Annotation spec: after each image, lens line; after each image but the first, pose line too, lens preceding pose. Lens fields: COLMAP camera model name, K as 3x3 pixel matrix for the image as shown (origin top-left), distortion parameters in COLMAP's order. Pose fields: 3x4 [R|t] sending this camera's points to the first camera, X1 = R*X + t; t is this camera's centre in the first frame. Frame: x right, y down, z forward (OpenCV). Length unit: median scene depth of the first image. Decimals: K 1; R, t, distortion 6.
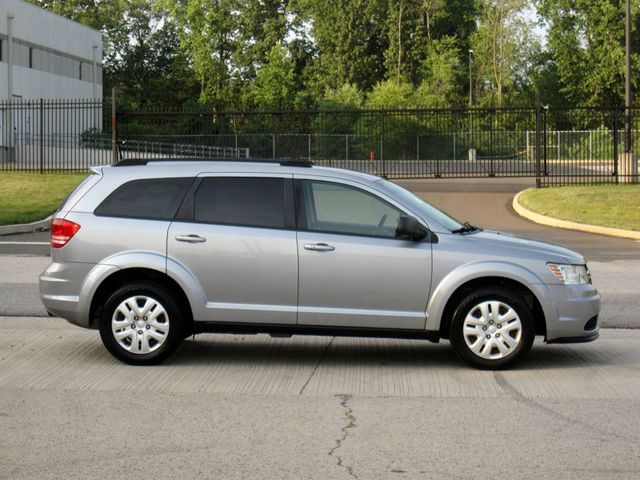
lens RADIAL K [[1494.7, 0, 320.0], [0, 1494.7, 240.0], [0, 0, 1]] dist [-0.058470, 0.254117]
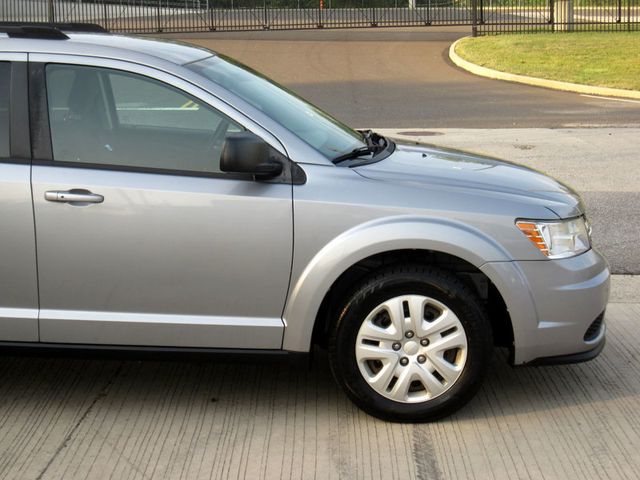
lens RADIAL K [[1304.6, 0, 320.0], [0, 1304.6, 240.0], [0, 0, 1]] dist [-0.122281, 0.017288]
pose [[0.999461, -0.016883, 0.028163, 0.070393], [0.013304, 0.992349, 0.122746, -0.033629], [-0.030020, -0.122306, 0.992038, 0.546911]]
